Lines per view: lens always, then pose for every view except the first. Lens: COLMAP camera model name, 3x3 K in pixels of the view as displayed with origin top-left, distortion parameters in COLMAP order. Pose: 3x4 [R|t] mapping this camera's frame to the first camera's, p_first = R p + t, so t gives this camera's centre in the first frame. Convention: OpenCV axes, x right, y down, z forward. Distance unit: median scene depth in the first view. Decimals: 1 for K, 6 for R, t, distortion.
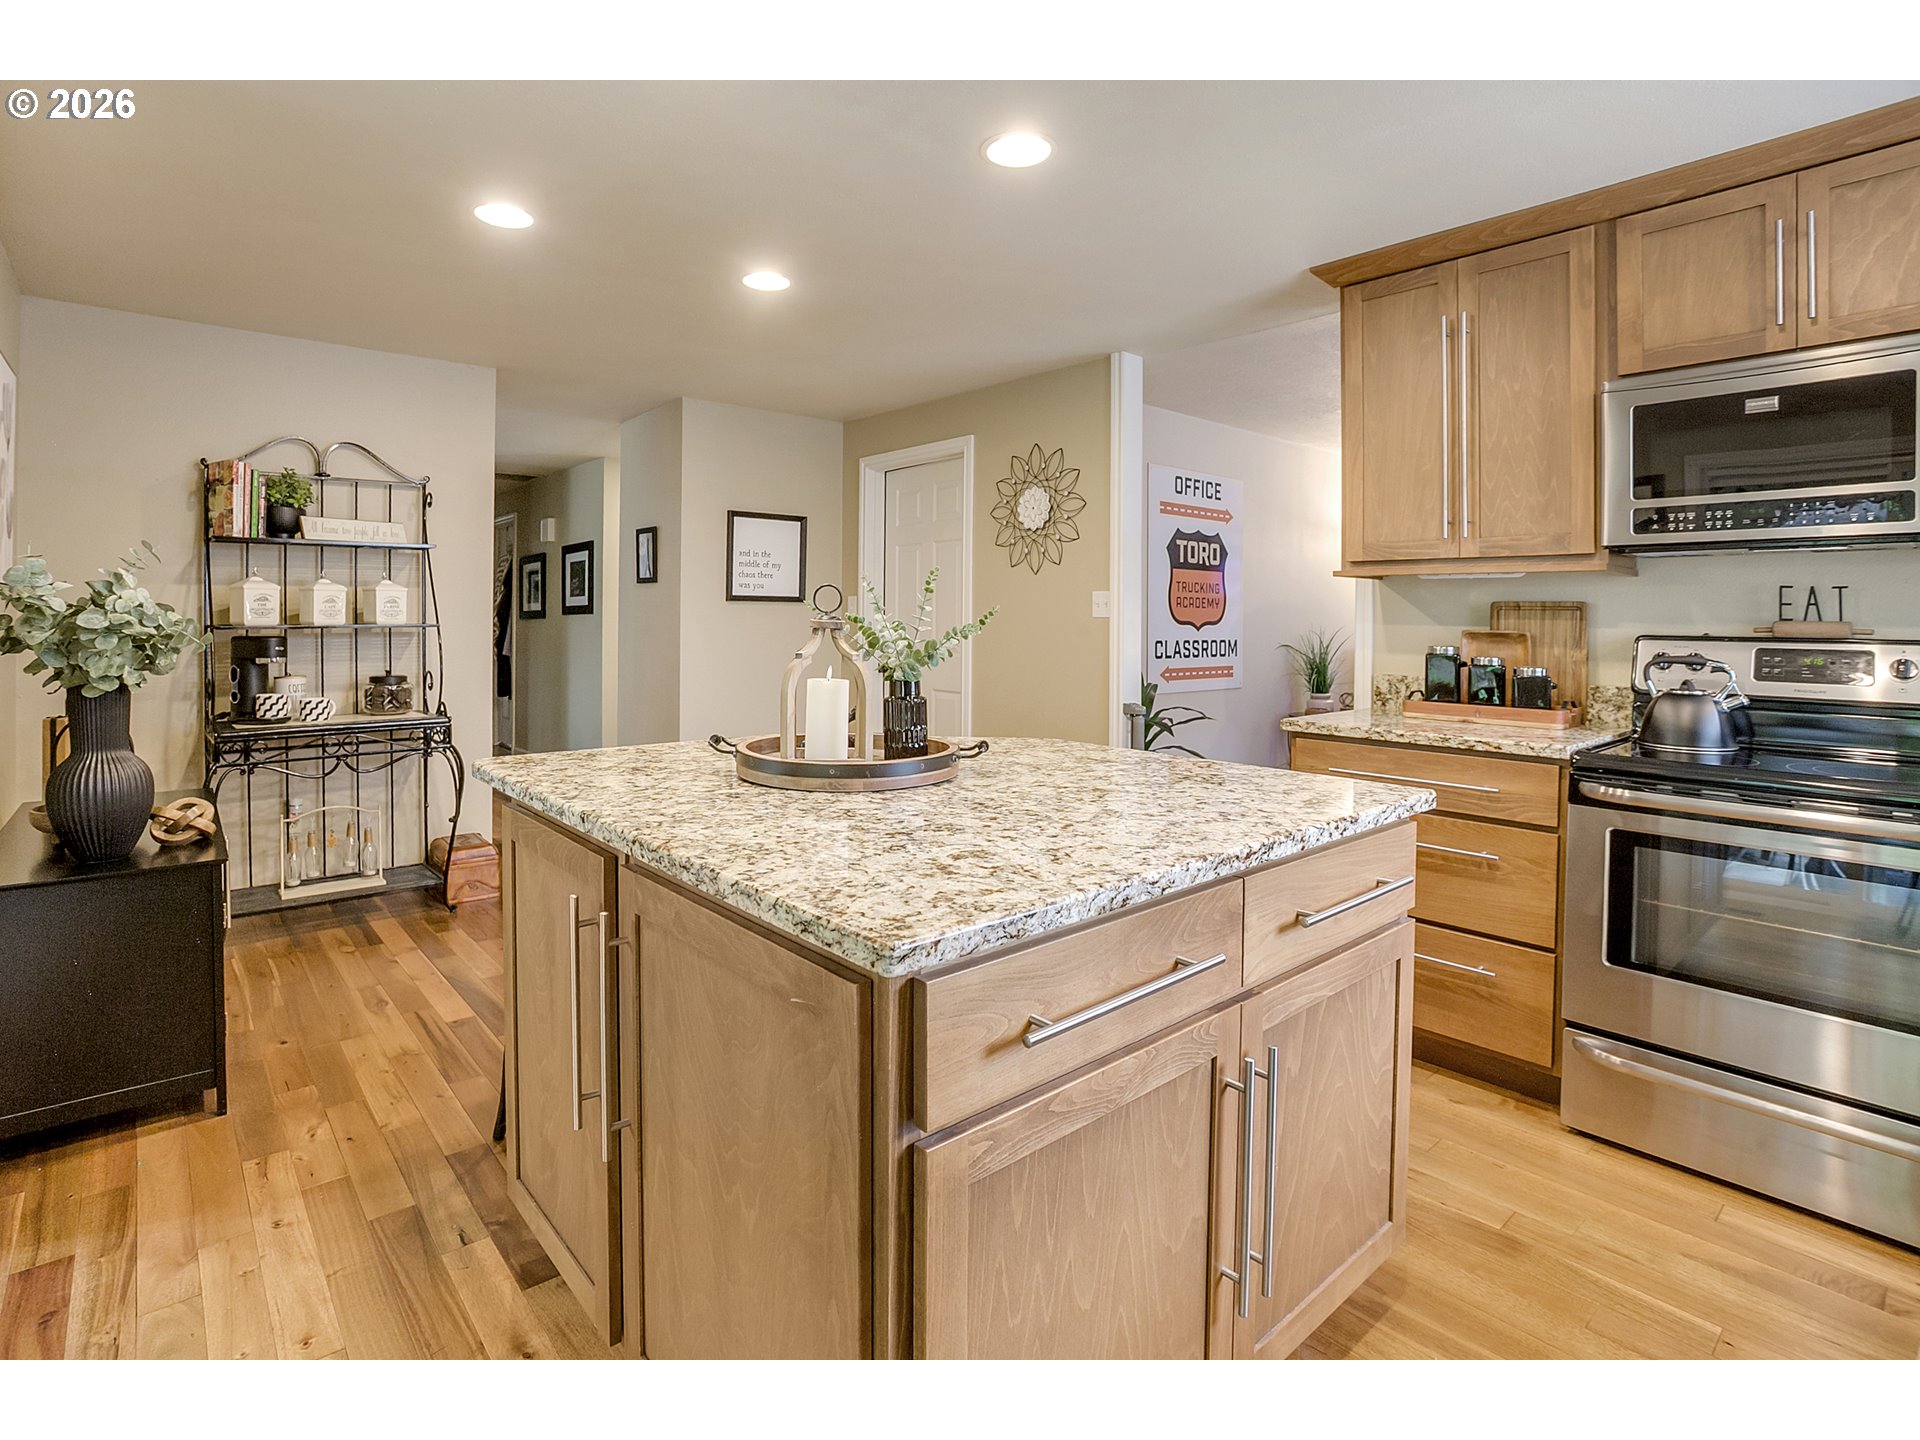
lens RADIAL K [[944.9, 0, 968.1], [0, 944.9, 626.2], [0, 0, 1]] dist [-0.065201, 0.027233]
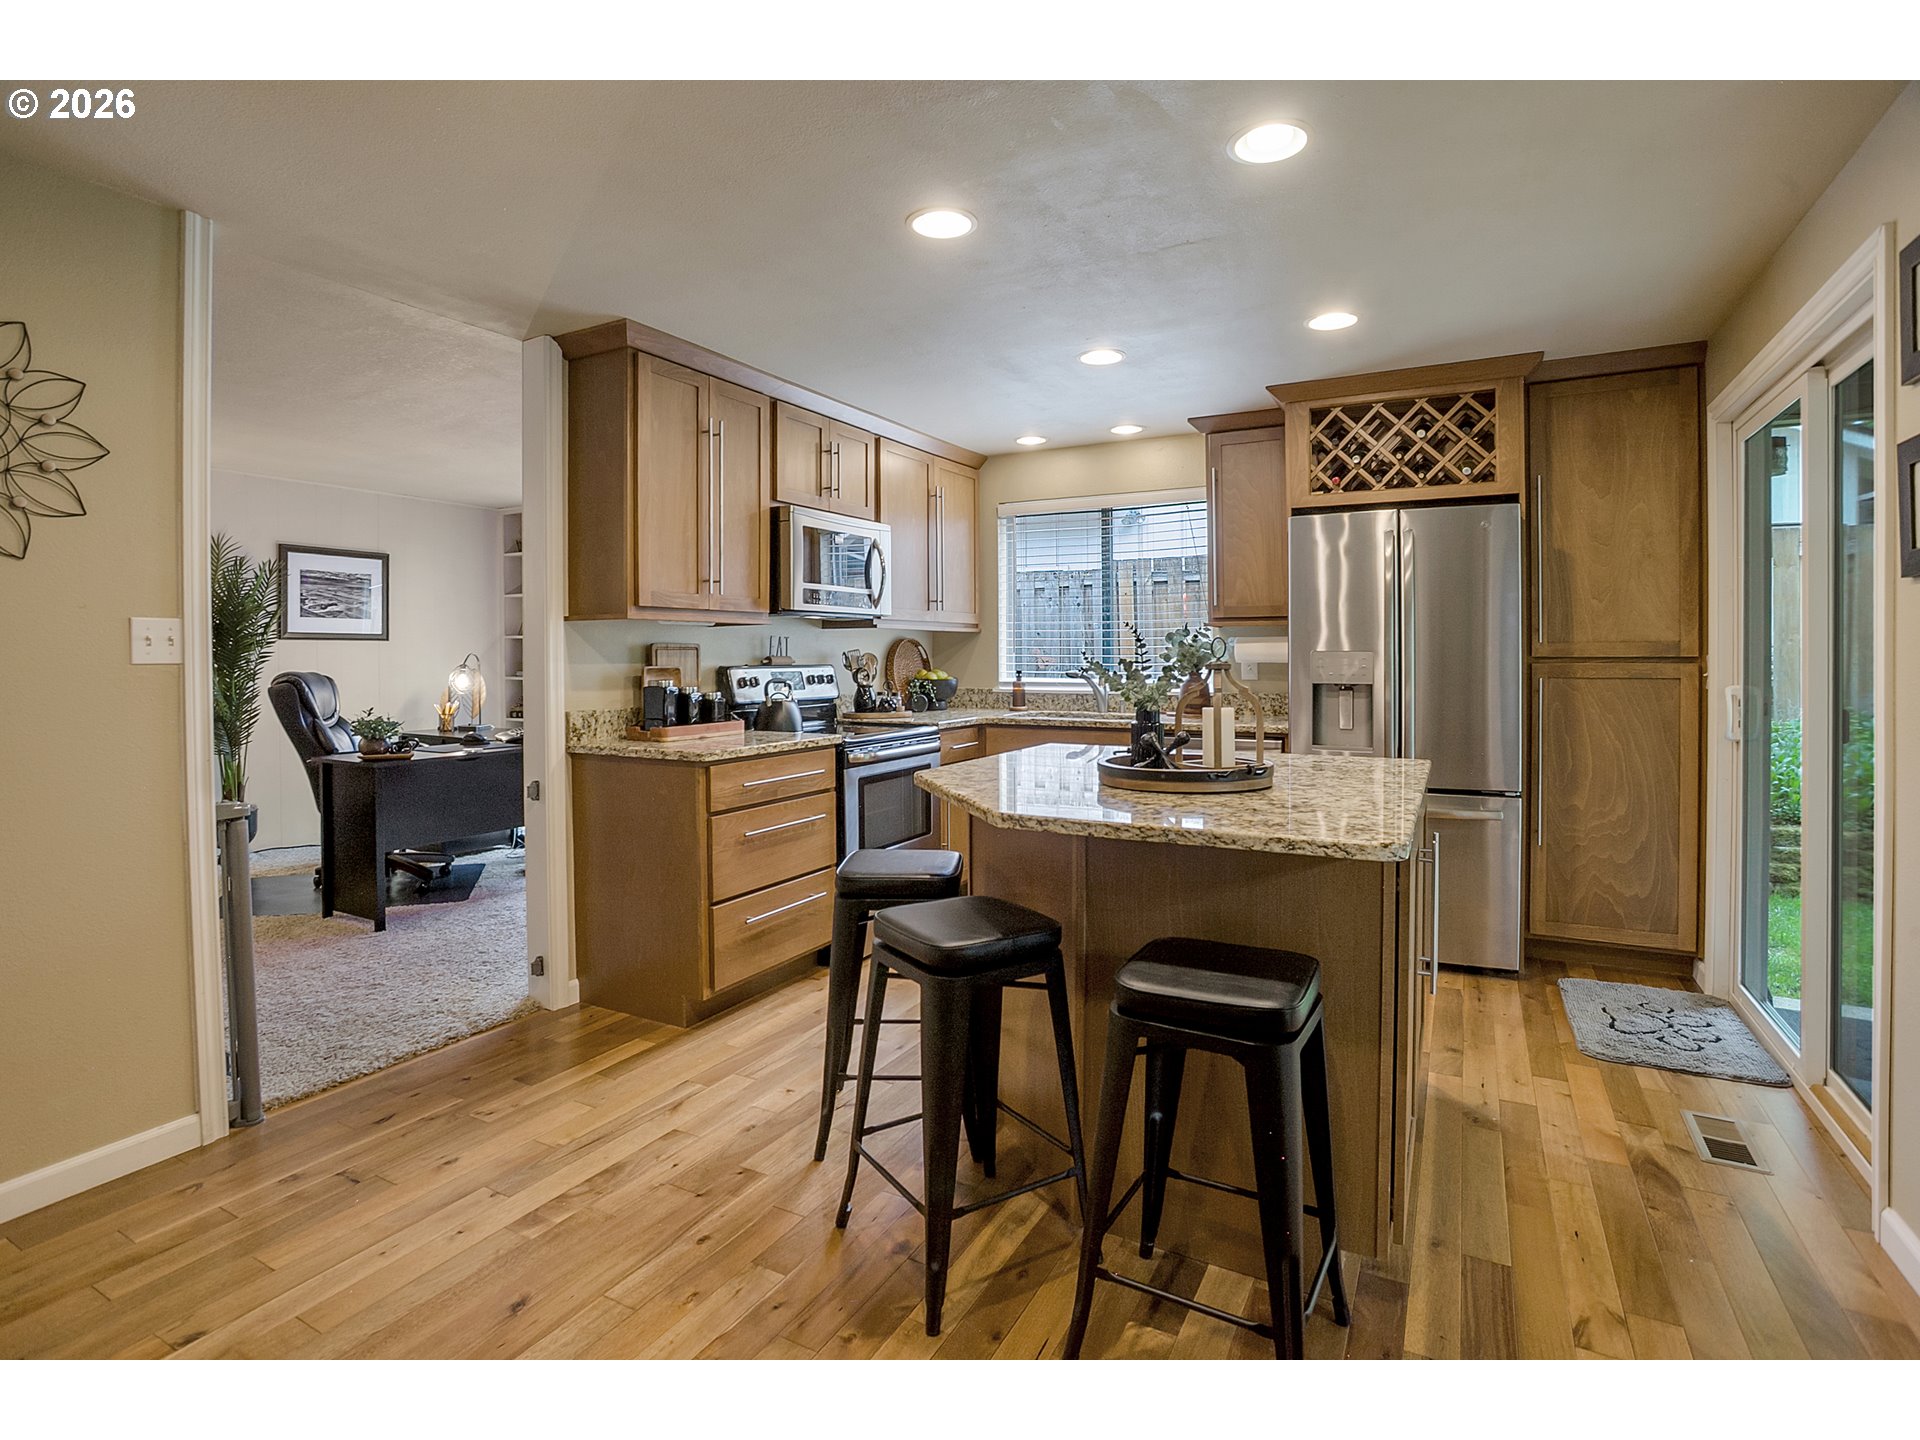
lens RADIAL K [[944.9, 0, 918.6], [0, 944.9, 655.5], [0, 0, 1]] dist [-0.065201, 0.027233]
pose [[-0.296983, -0.012471, 0.954801, -0.857534], [0.008318, 0.999843, 0.015646, -0.030574], [-0.954846, 0.012589, -0.296833, 1.191213]]
